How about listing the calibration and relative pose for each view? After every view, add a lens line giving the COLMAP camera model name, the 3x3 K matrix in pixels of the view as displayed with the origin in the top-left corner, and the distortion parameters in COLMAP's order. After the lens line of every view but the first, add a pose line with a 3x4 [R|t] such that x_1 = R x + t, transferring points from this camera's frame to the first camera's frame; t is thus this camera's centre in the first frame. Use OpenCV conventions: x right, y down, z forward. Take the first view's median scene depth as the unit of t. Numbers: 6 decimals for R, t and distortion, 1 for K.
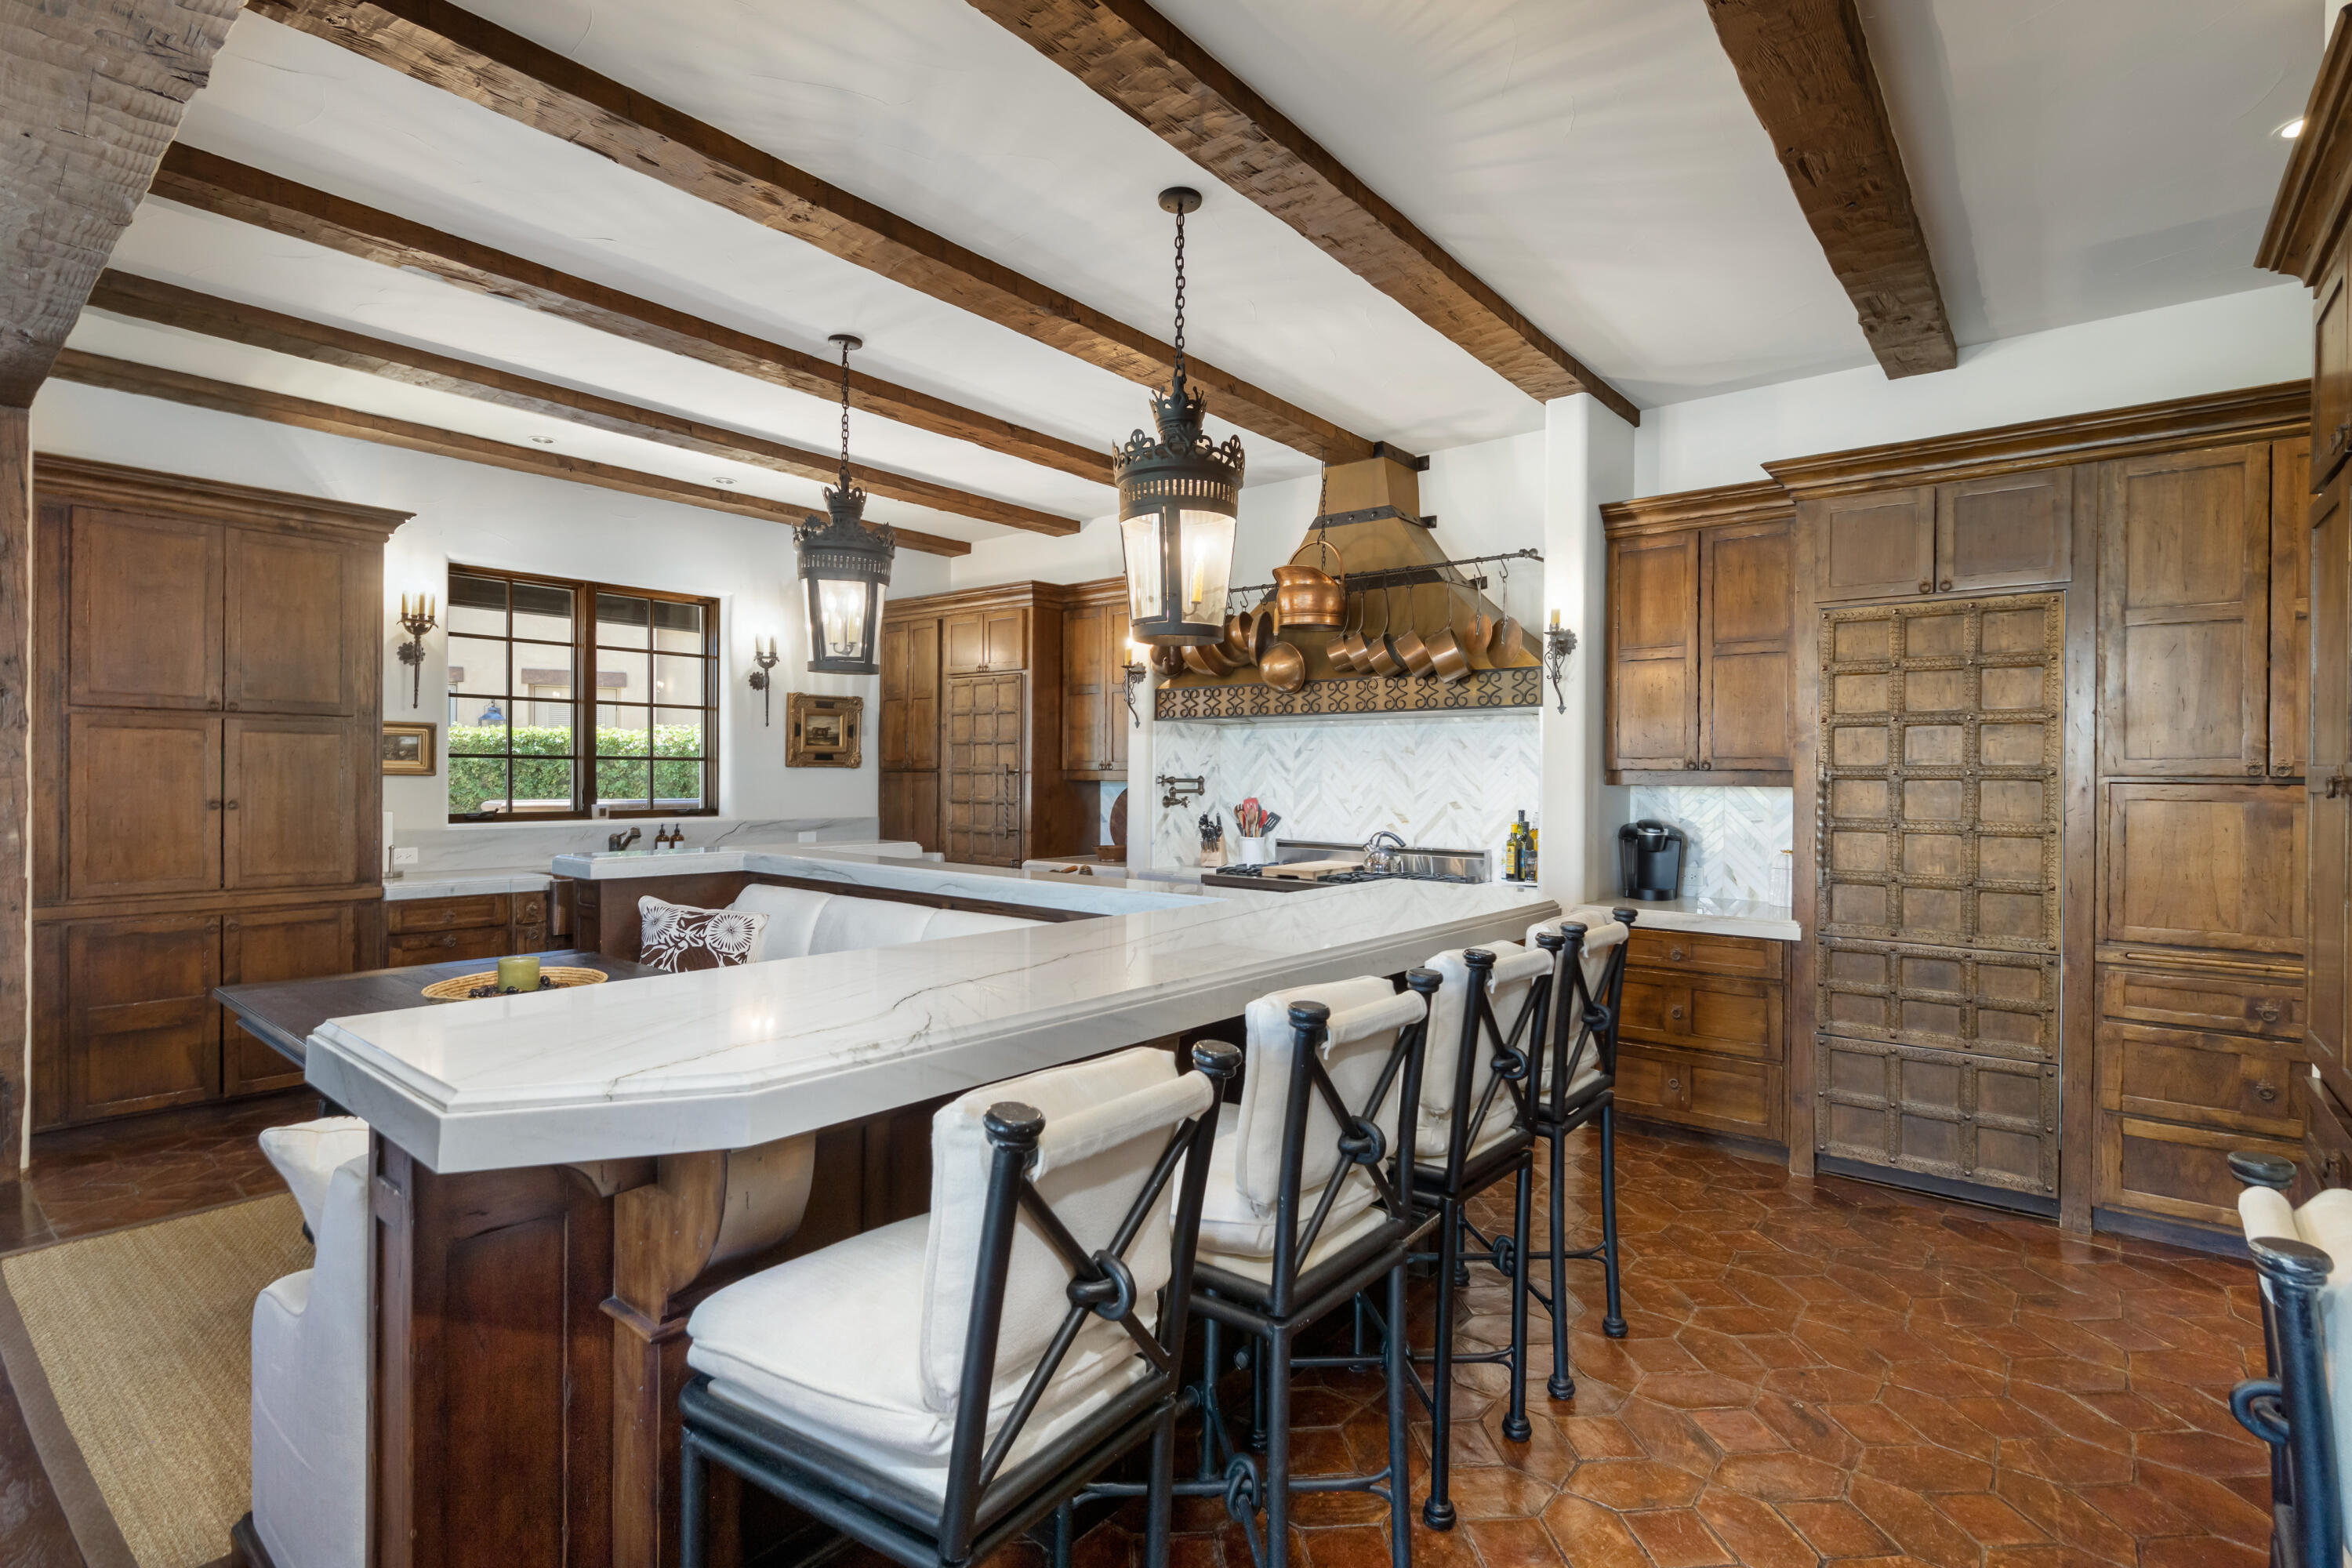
lens RADIAL K [[1122.5, 0, 1169.0], [0, 1122.5, 780.8], [0, 0, 1]] dist [-0.001338, -0.000200]
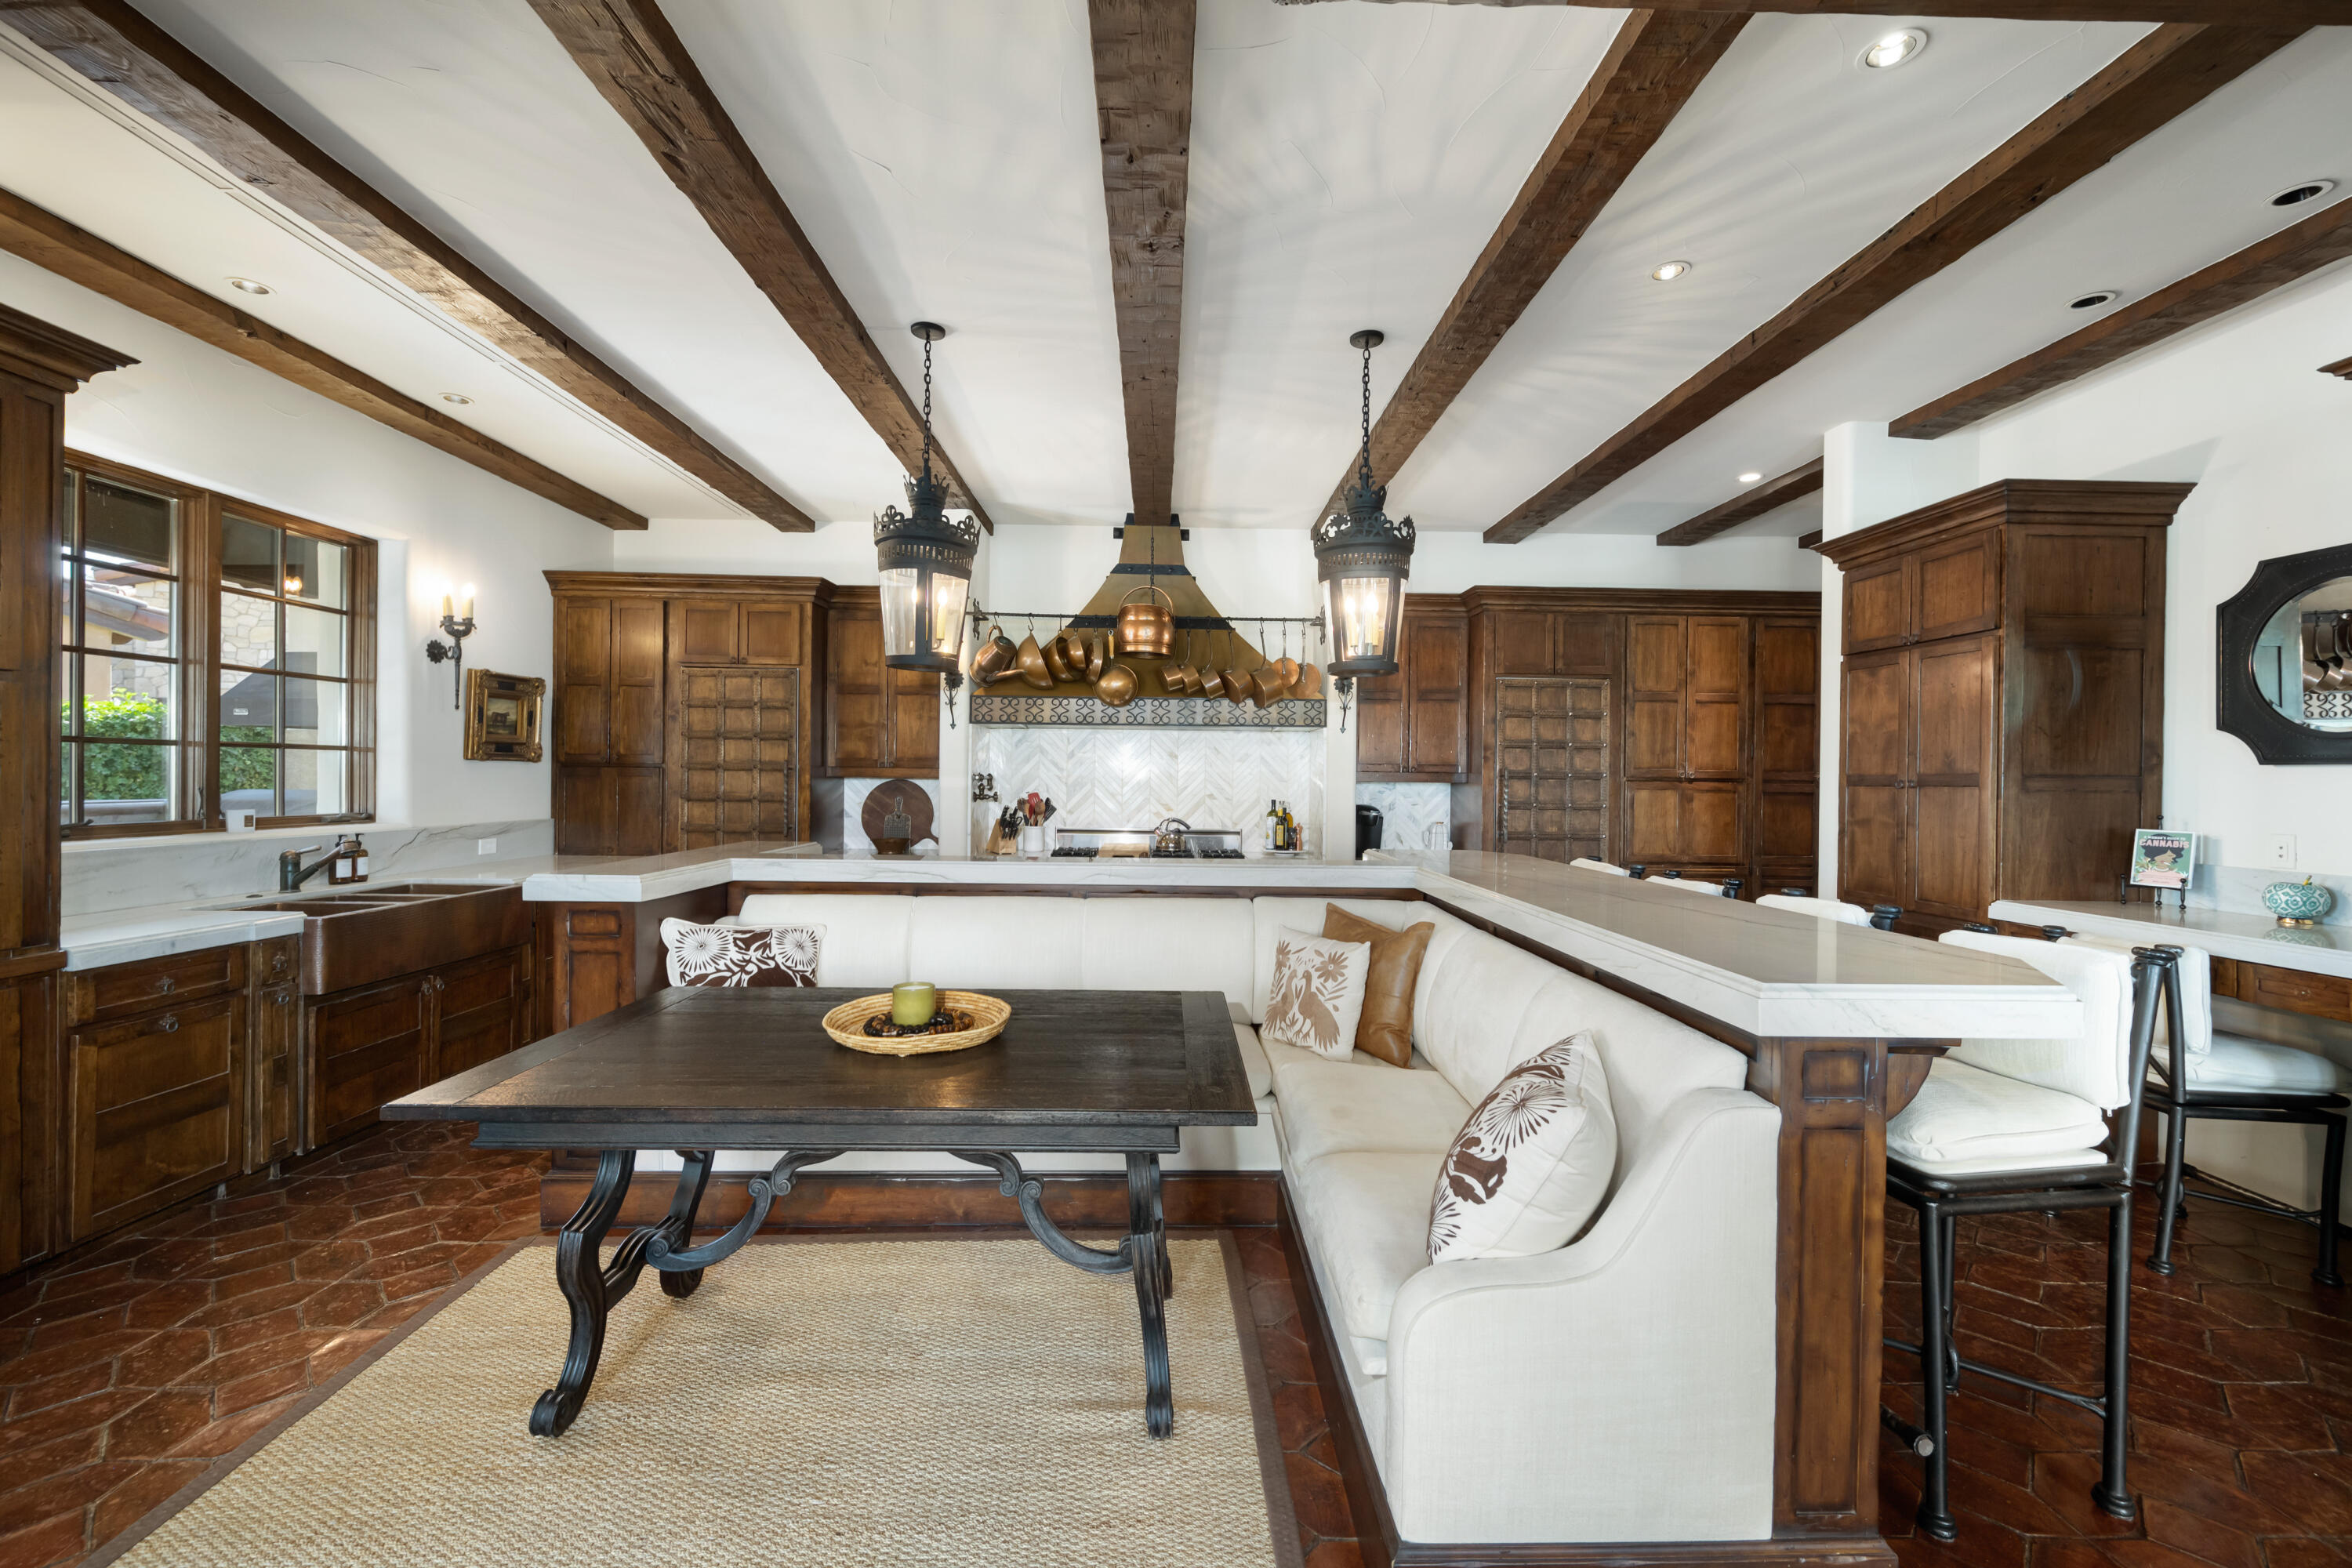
lens RADIAL K [[947.4, 0, 1185.9], [0, 947.4, 780.4], [0, 0, 1]] dist [0.000768, 0.000299]
pose [[0.751839, -0.000599, 0.659347, -0.520192], [-0.003029, 0.999986, 0.004363, -0.002740], [-0.659340, -0.005278, 0.751826, 0.178220]]
